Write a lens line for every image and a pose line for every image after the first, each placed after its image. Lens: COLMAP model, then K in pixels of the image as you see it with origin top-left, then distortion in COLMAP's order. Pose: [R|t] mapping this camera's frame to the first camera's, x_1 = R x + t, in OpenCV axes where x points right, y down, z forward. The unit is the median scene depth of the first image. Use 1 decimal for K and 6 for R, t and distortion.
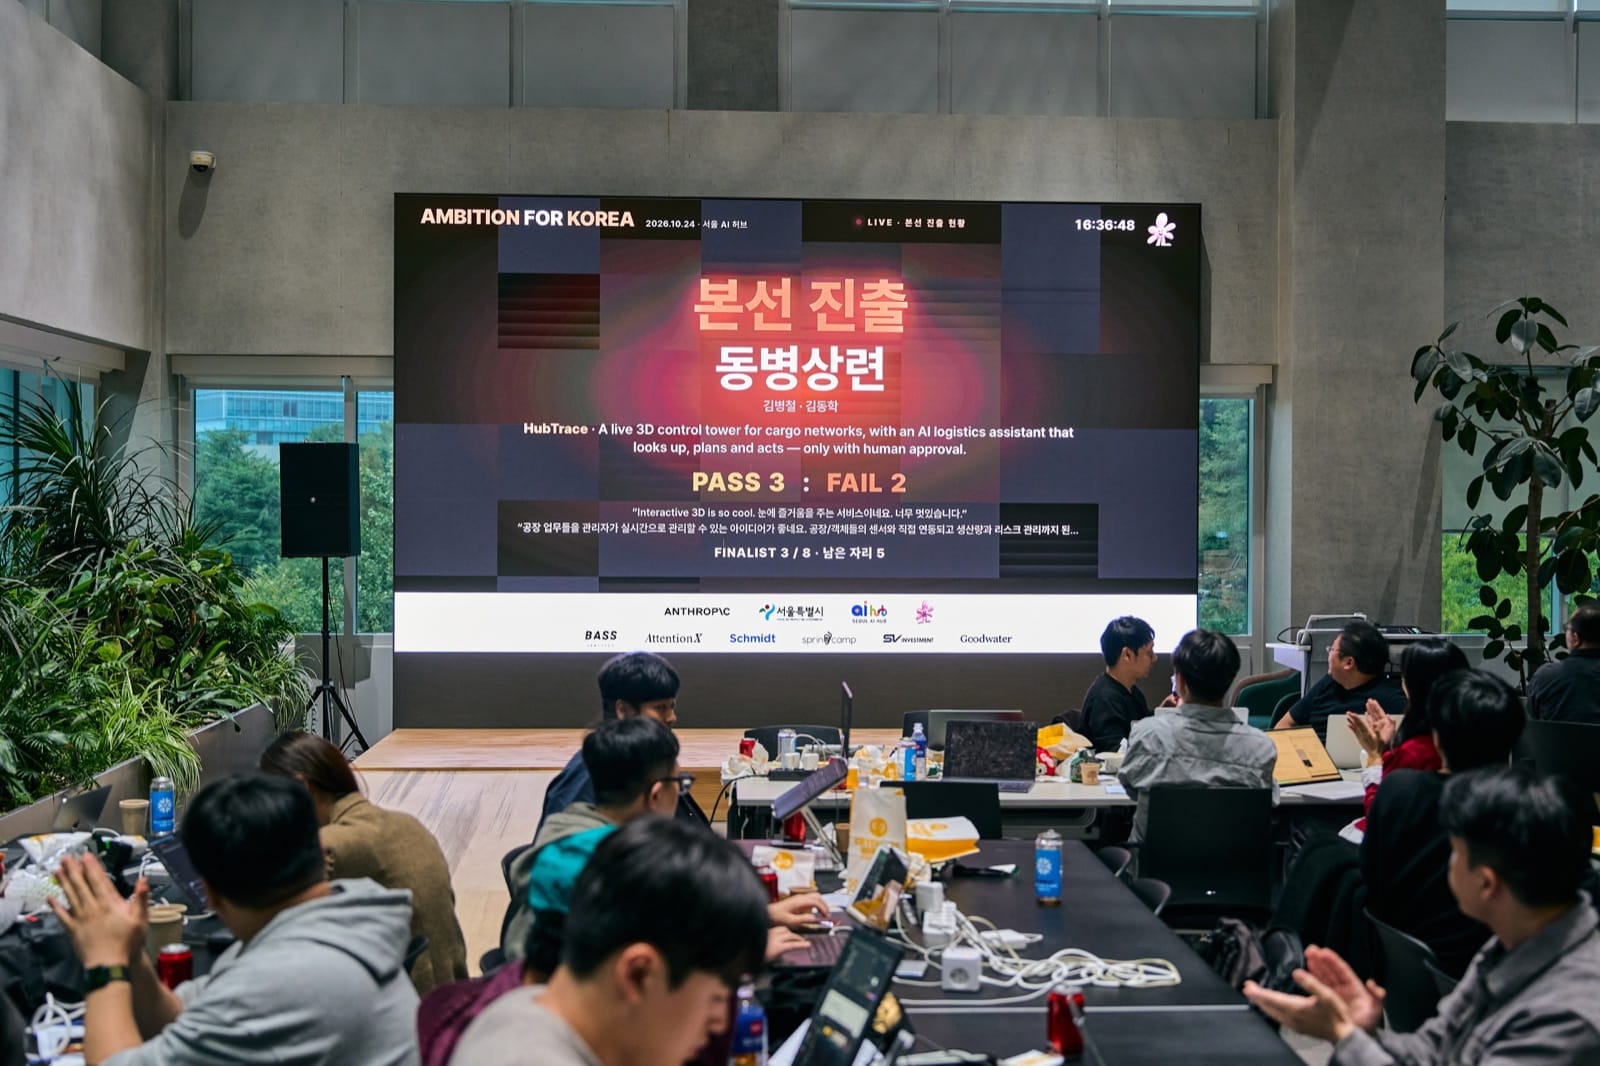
lens RADIAL K [[1996.4, 0, 800.0], [0, 1996.4, 533.0], [0, 0, 1]] dist [0.013298, 0.036055]
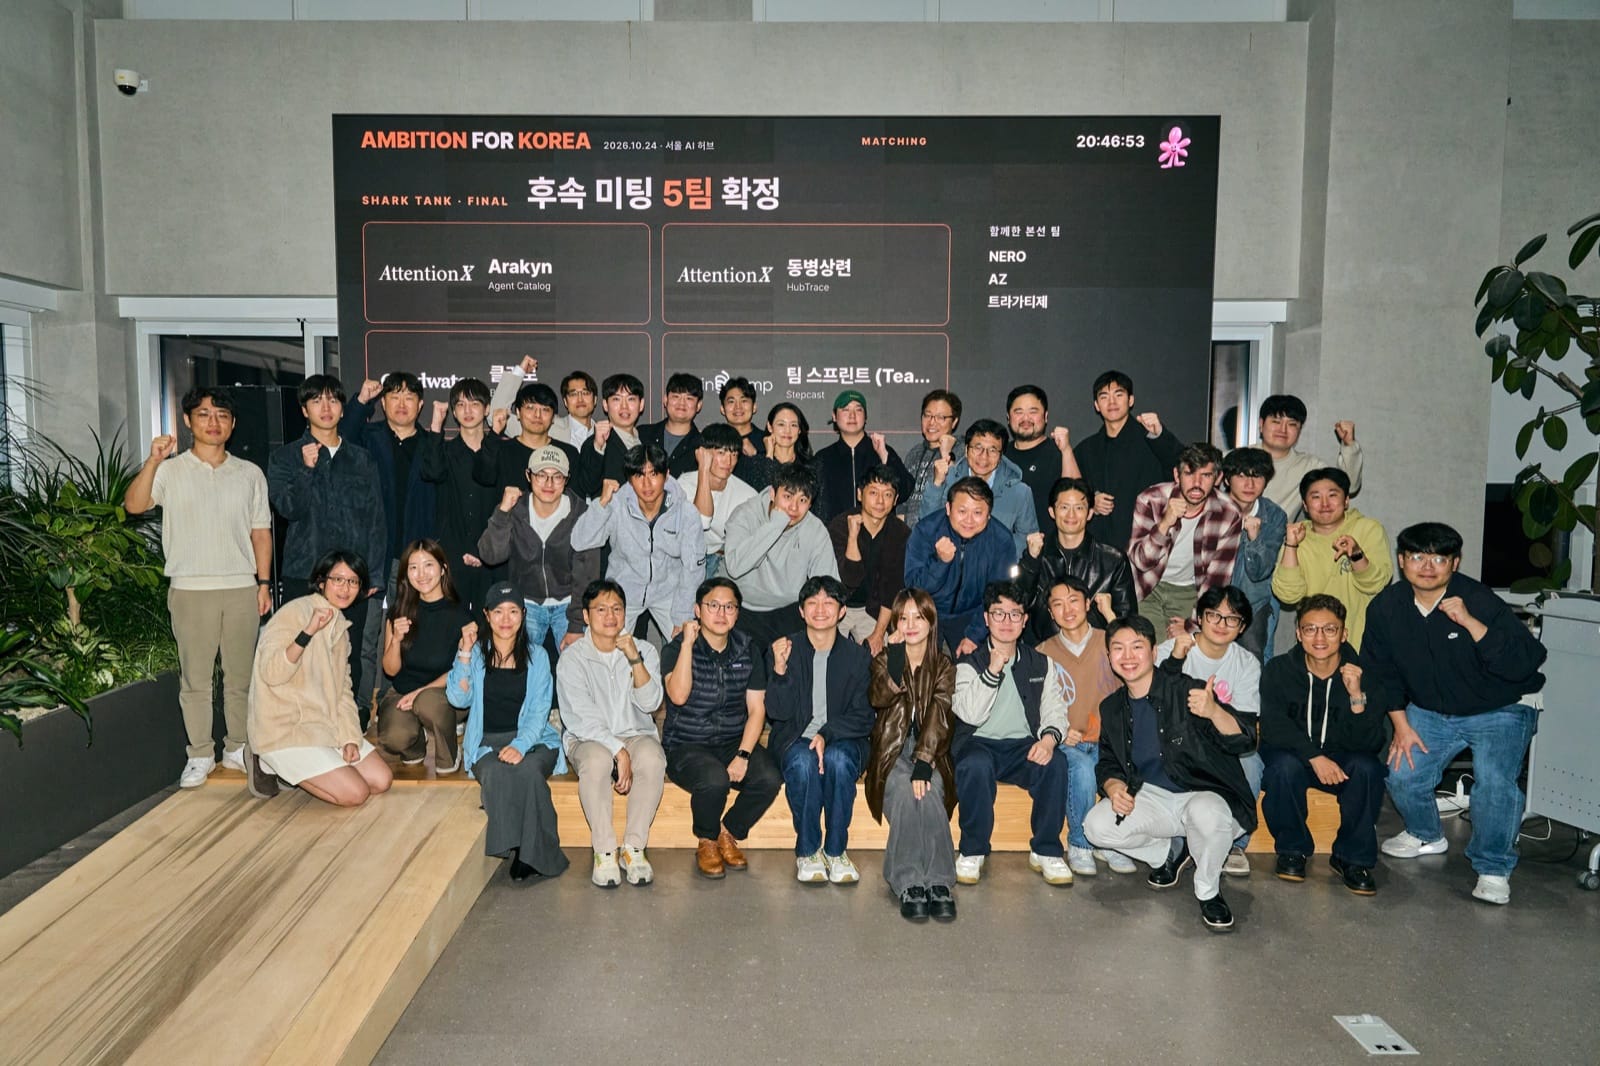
lens RADIAL K [[1126.7, 0, 761.4], [0, 1126.7, 530.0], [0, 0, 1]] dist [0.008001, 0.000449]
pose [[0.998284, 0.003928, -0.058434, 0.026078], [-0.000706, 0.998483, 0.055049, -0.007285], [0.058561, -0.054914, 0.996772, 0.477714]]
